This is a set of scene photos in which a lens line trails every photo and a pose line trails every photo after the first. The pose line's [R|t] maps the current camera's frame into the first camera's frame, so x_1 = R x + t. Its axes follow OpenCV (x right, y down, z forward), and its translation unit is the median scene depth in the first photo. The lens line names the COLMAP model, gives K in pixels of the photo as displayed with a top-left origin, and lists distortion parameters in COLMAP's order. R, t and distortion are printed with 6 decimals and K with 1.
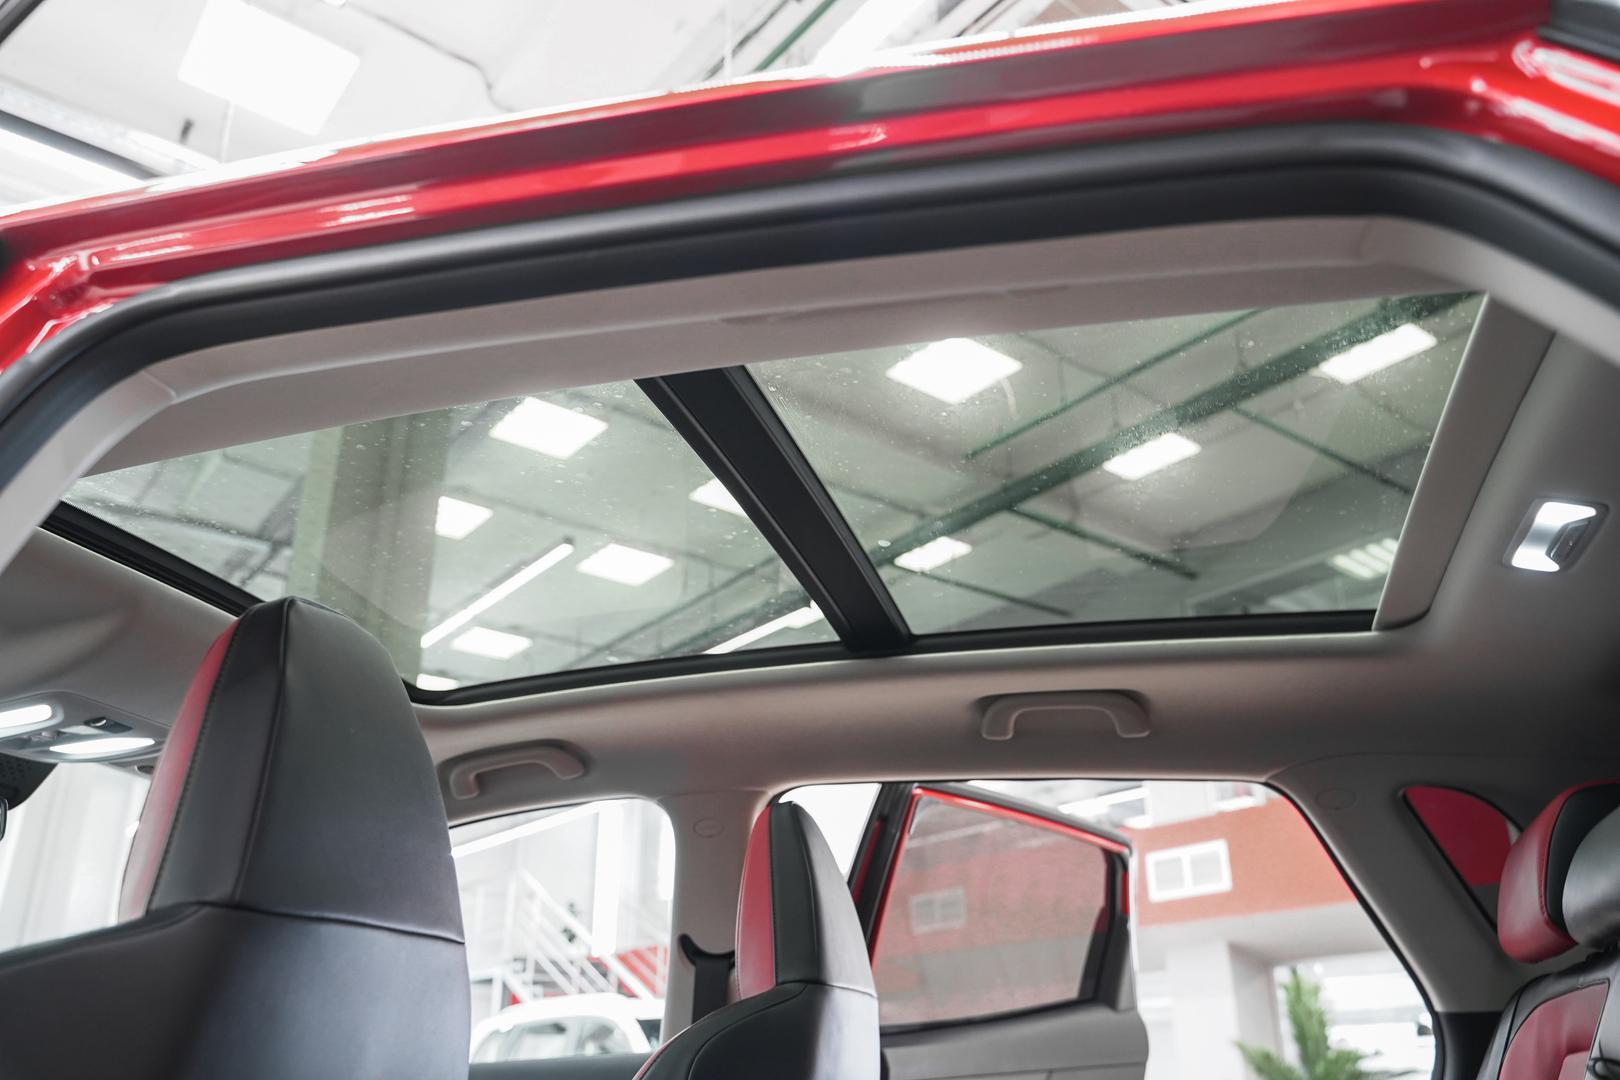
lens RADIAL K [[1245.6, 0, 810.0], [0, 1245.6, 540.0], [0, 0, 1]] dist [-0.051050, 0.000153]
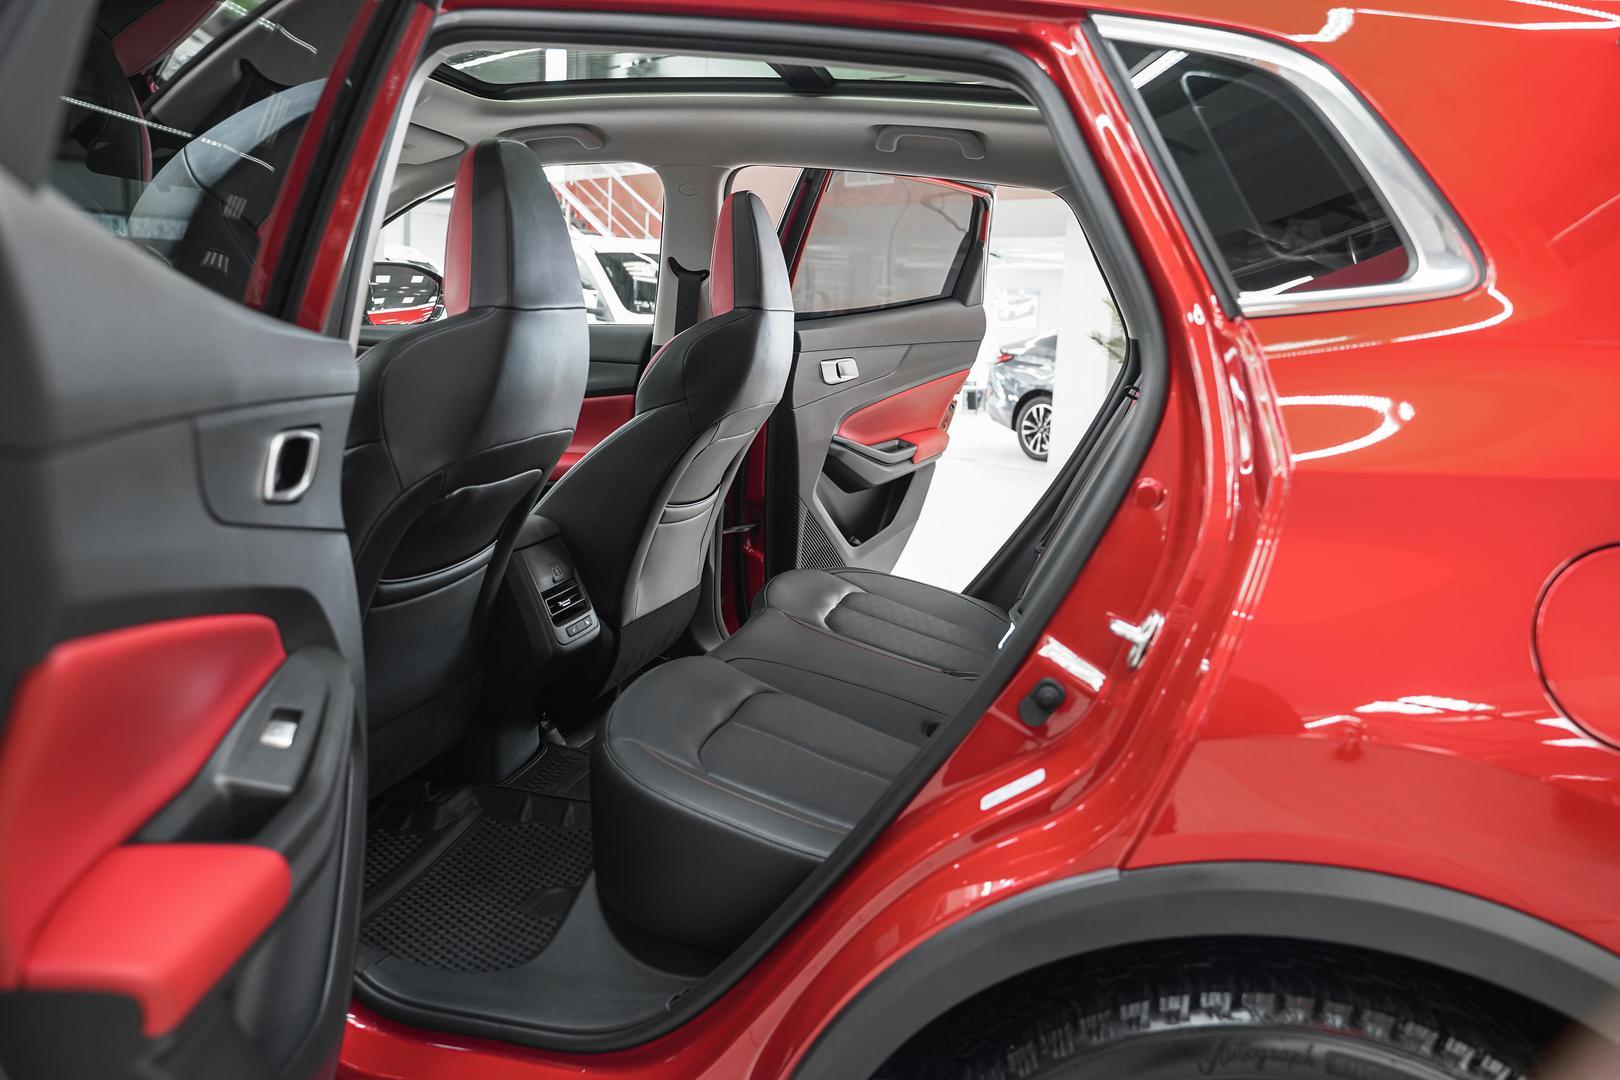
lens RADIAL K [[1245.6, 0, 810.0], [0, 1245.6, 540.0], [0, 0, 1]] dist [-0.051050, 0.000153]
pose [[0.997191, 0.042596, 0.061612, -0.010852], [-0.070084, 0.820864, 0.566807, -0.267185], [-0.026432, -0.569533, 0.821543, -0.446750]]
